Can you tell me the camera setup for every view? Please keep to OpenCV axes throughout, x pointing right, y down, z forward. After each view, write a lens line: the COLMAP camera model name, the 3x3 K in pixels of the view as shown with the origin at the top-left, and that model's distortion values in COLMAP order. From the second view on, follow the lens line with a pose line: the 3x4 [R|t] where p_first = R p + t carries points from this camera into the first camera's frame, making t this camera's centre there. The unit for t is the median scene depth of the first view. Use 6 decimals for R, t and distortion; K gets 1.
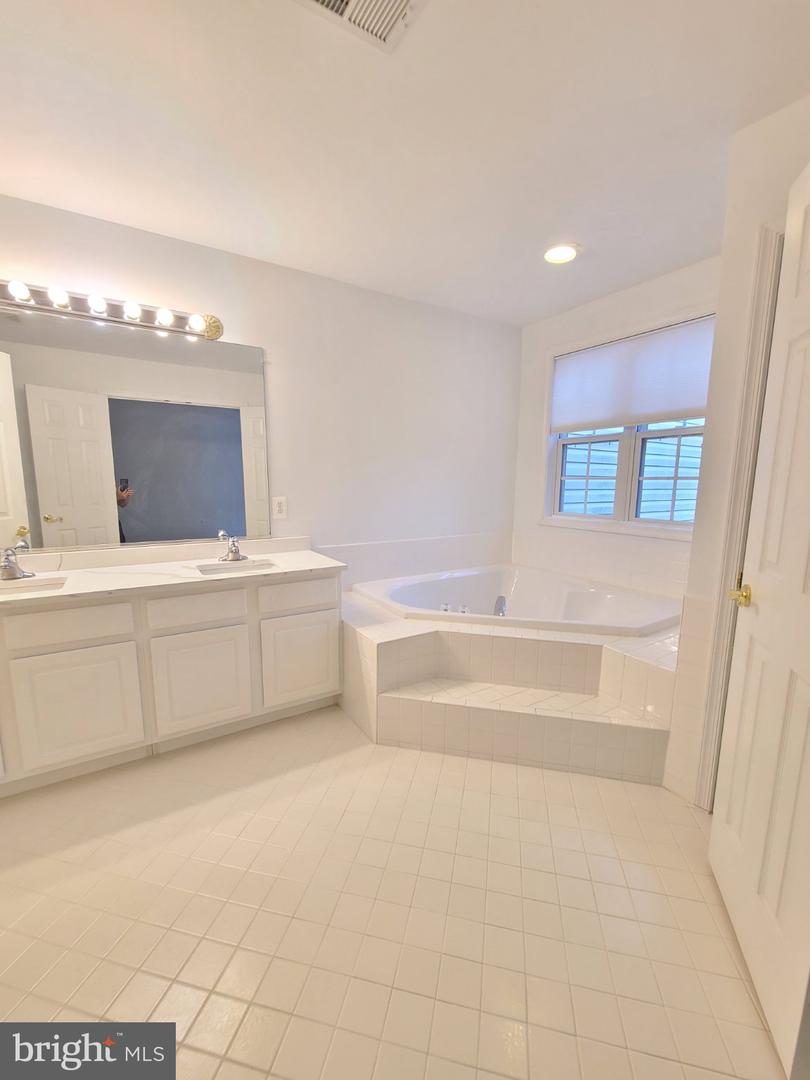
lens RADIAL K [[442.8, 0, 407.1], [0, 442.8, 548.7], [0, 0, 1]] dist [-0.001940, -0.000756]
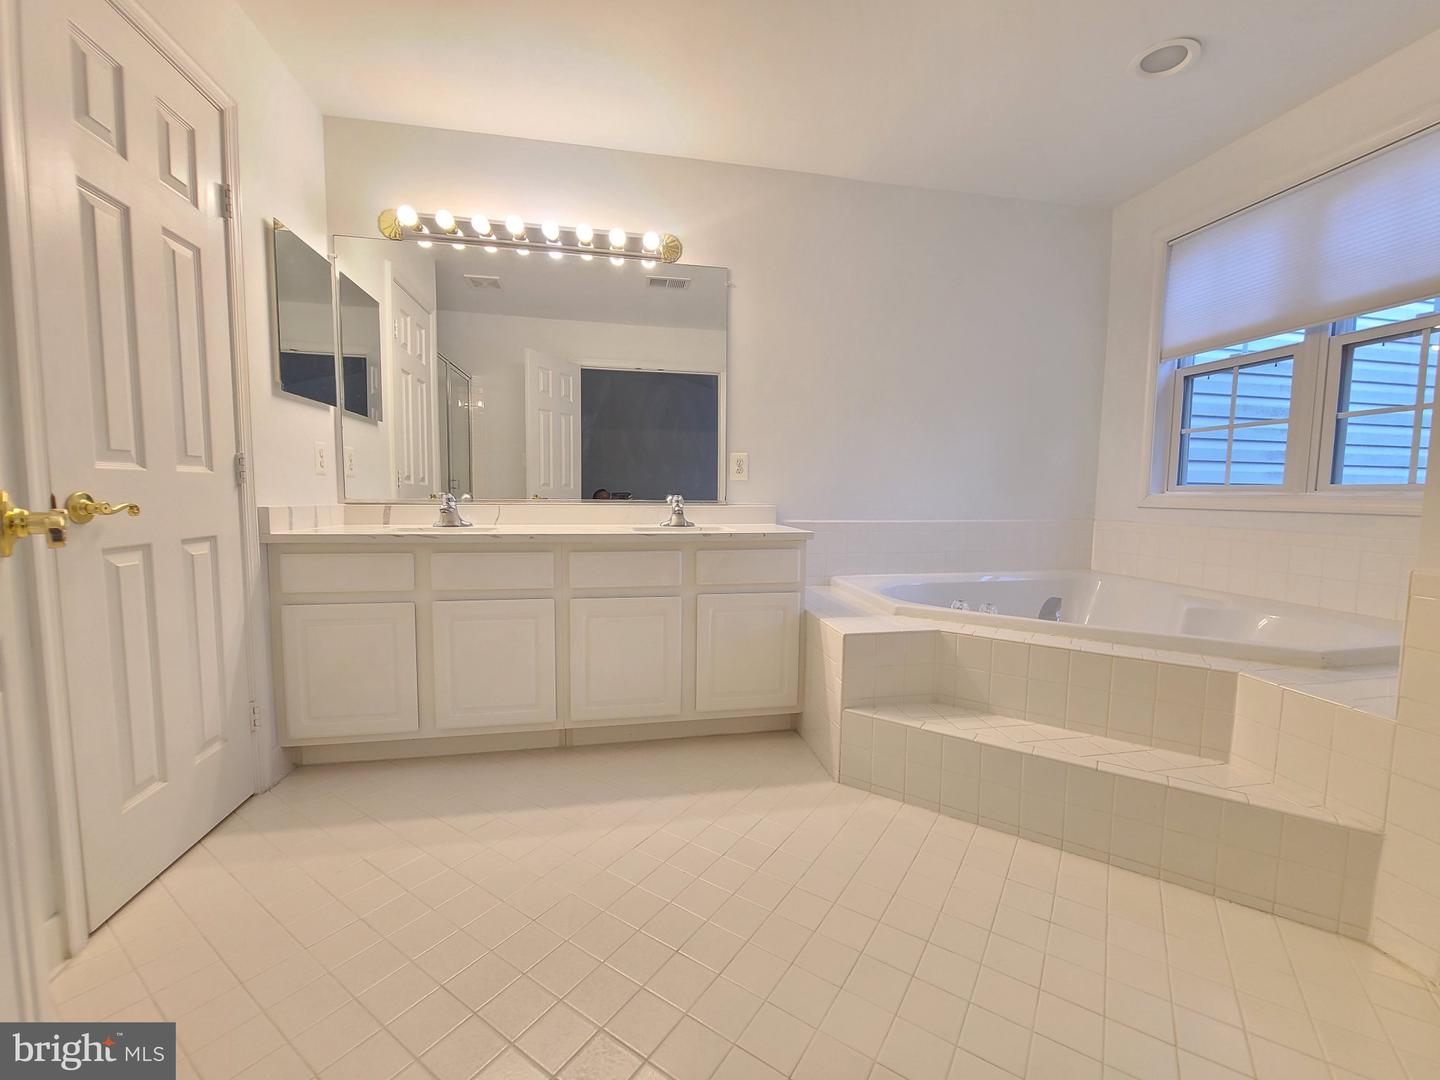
lens RADIAL K [[590.4, 0, 733.6], [0, 590.4, 540.0], [0, 0, 1]] dist [-0.001940, -0.000756]
pose [[0.935081, 0.028841, -0.353257, 0.088138], [-0.055869, 0.996218, -0.066552, 0.124312], [0.350002, 0.081968, 0.933156, 0.040921]]
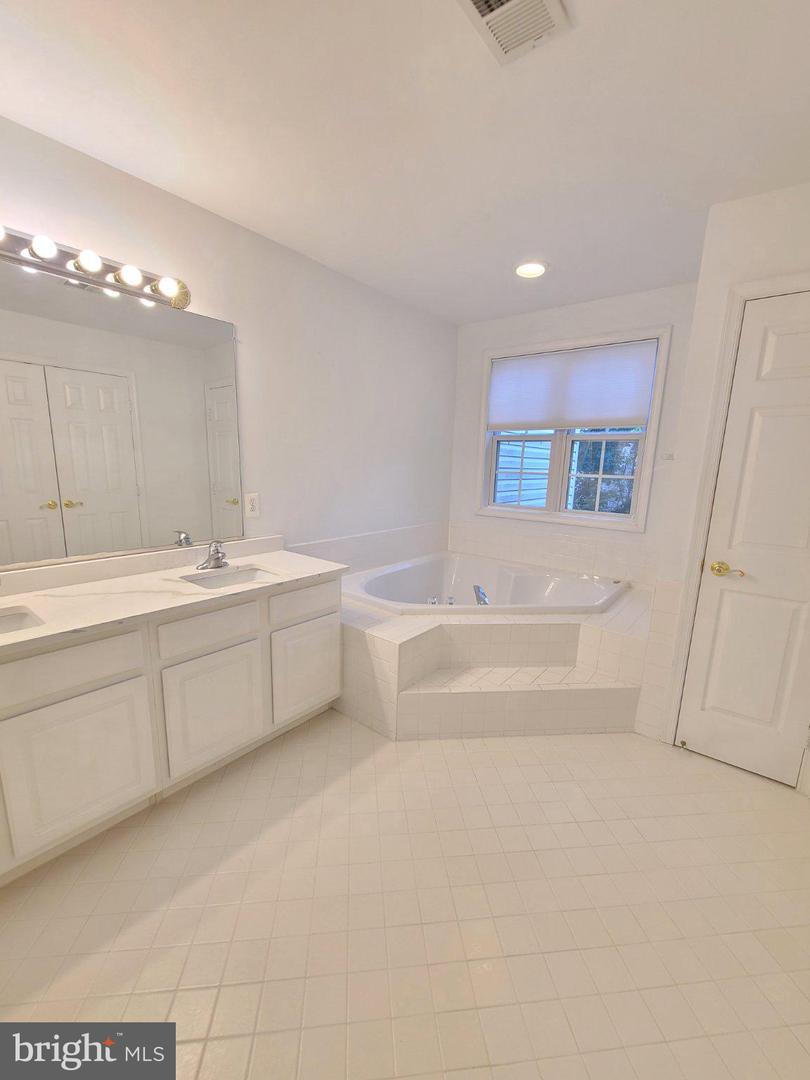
lens RADIAL K [[442.8, 0, 410.3], [0, 442.8, 548.7], [0, 0, 1]] dist [-0.001940, -0.000756]
pose [[0.944289, -0.043426, 0.326240, -0.329514], [0.029155, 0.998397, 0.048510, -0.045292], [-0.327823, -0.036296, 0.944042, 0.045836]]
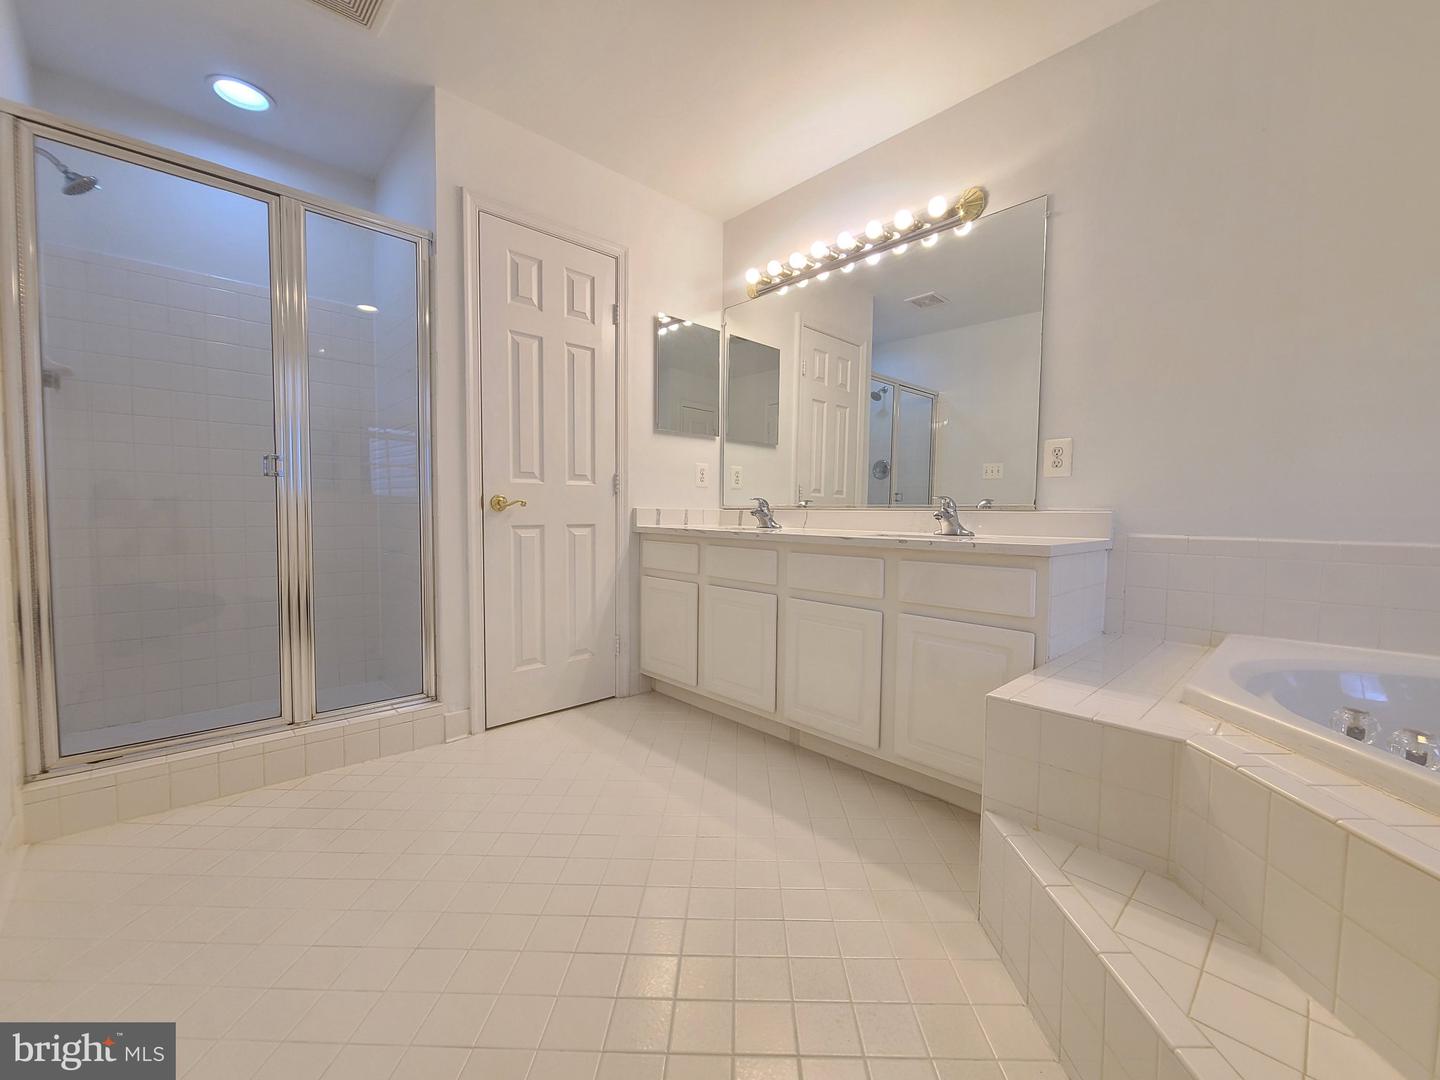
lens RADIAL K [[590.4, 0, 730.1], [0, 590.4, 538.5], [0, 0, 1]] dist [-0.001940, -0.000756]
pose [[0.195636, 0.040604, -0.979836, 0.439220], [-0.157867, 0.987416, 0.009398, 0.079984], [0.967887, 0.152845, 0.199584, 0.537426]]
